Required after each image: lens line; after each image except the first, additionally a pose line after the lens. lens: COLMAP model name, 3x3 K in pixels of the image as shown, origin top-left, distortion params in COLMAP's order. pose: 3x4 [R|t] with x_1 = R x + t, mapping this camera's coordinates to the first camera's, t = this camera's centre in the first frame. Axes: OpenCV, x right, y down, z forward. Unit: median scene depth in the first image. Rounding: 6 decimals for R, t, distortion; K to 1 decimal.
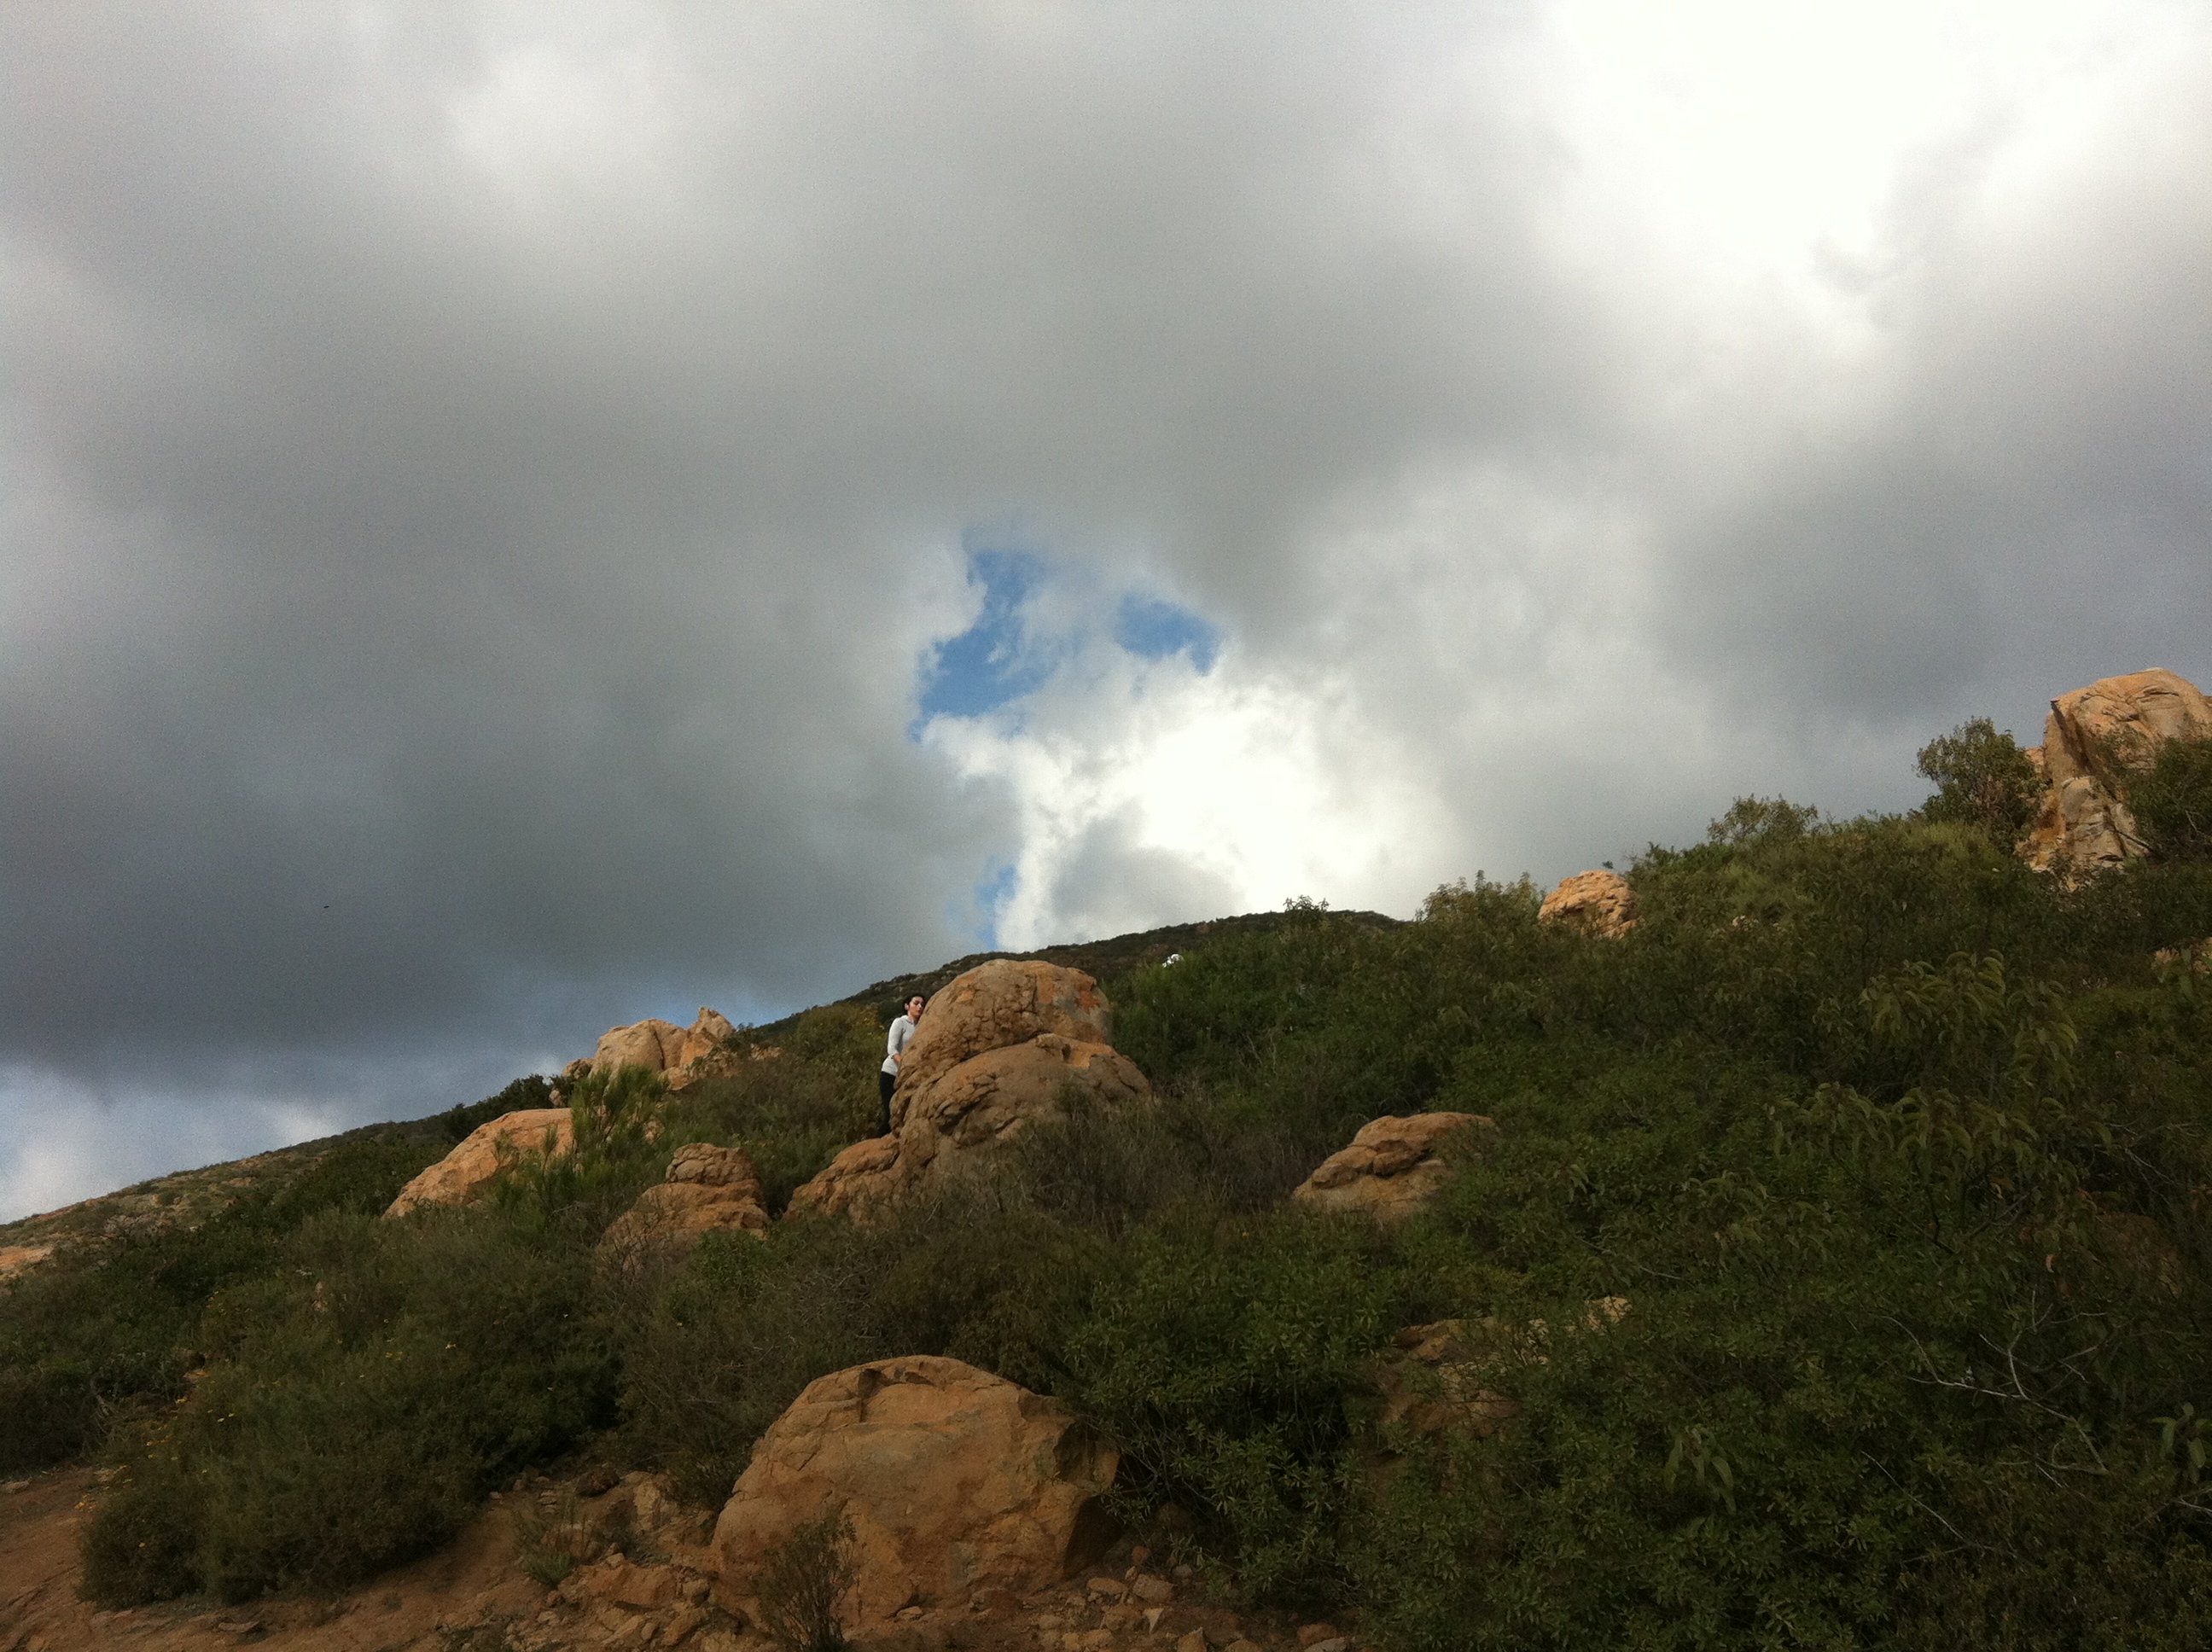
lens RADIAL K [[1860.7, 0, 1111.6], [0, 1860.7, 816.4], [0, 0, 1]] dist [0.009022, 0.001289]
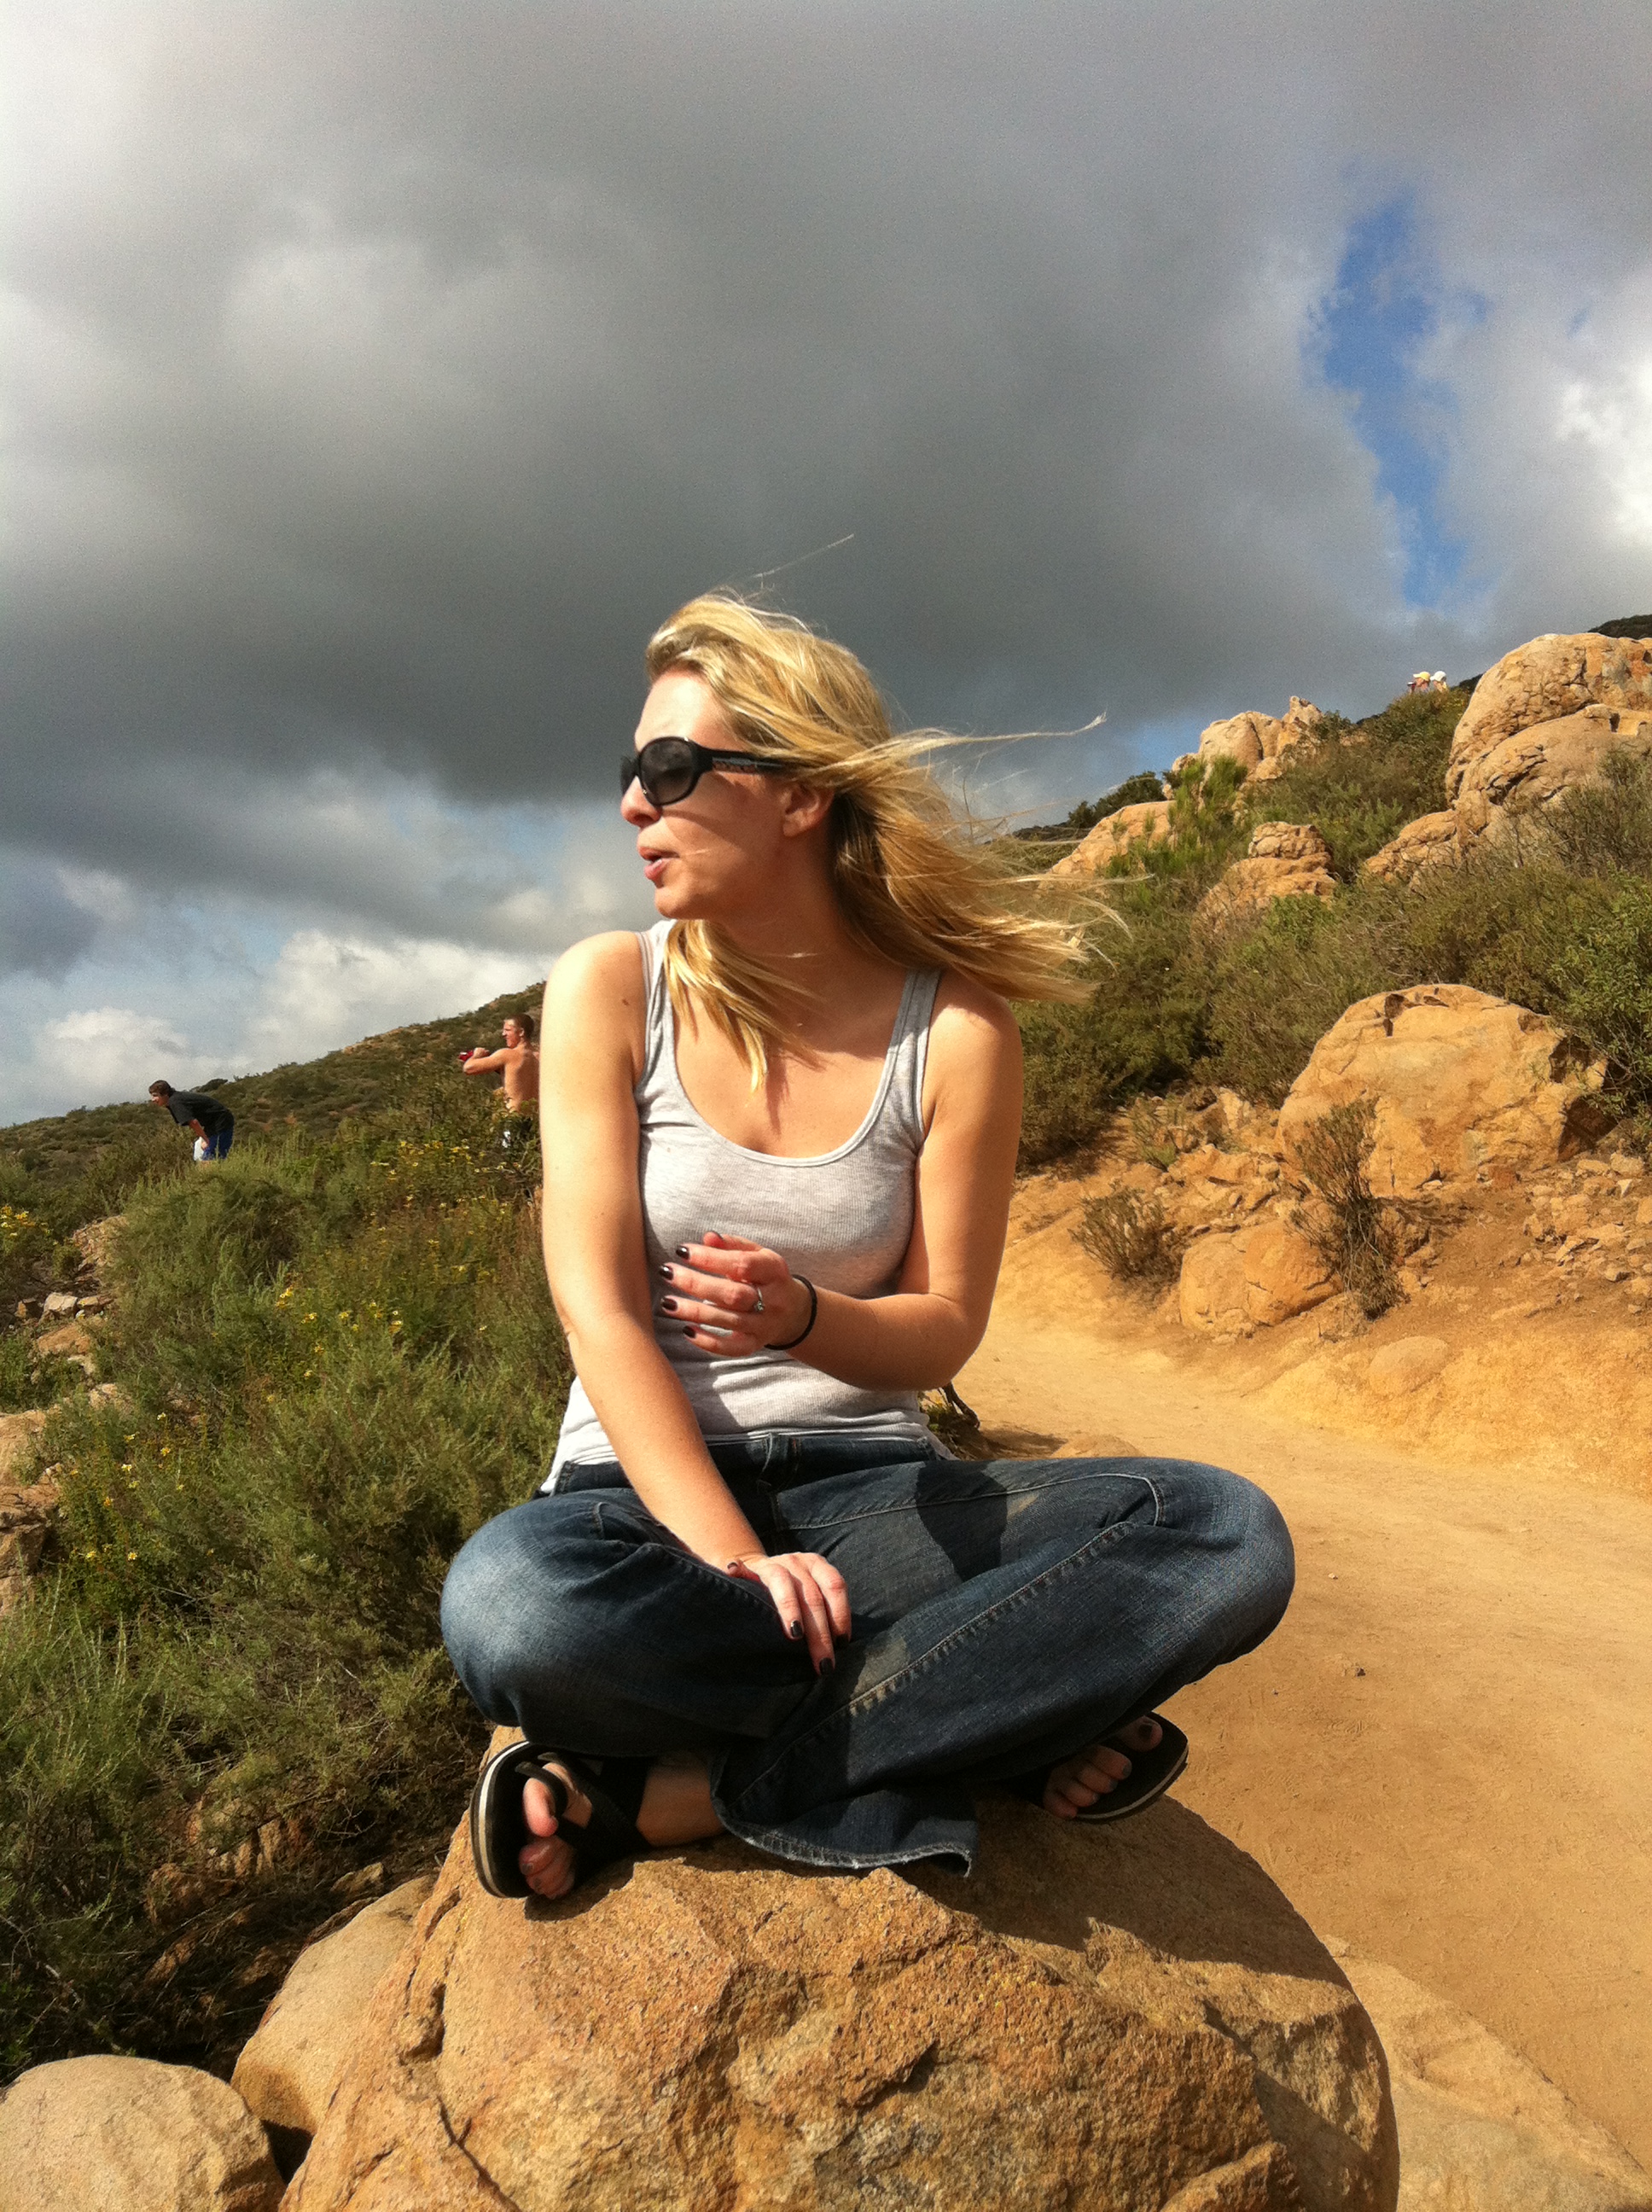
lens RADIAL K [[1860.7, 0, 831.5], [0, 1860.7, 1105.3], [0, 0, 1]] dist [0.009022, 0.001289]
pose [[0.890630, 0.034399, -0.453425, 0.073726], [0.108686, 0.952130, 0.285718, -0.016324], [0.441548, -0.303750, 0.844258, -0.160062]]
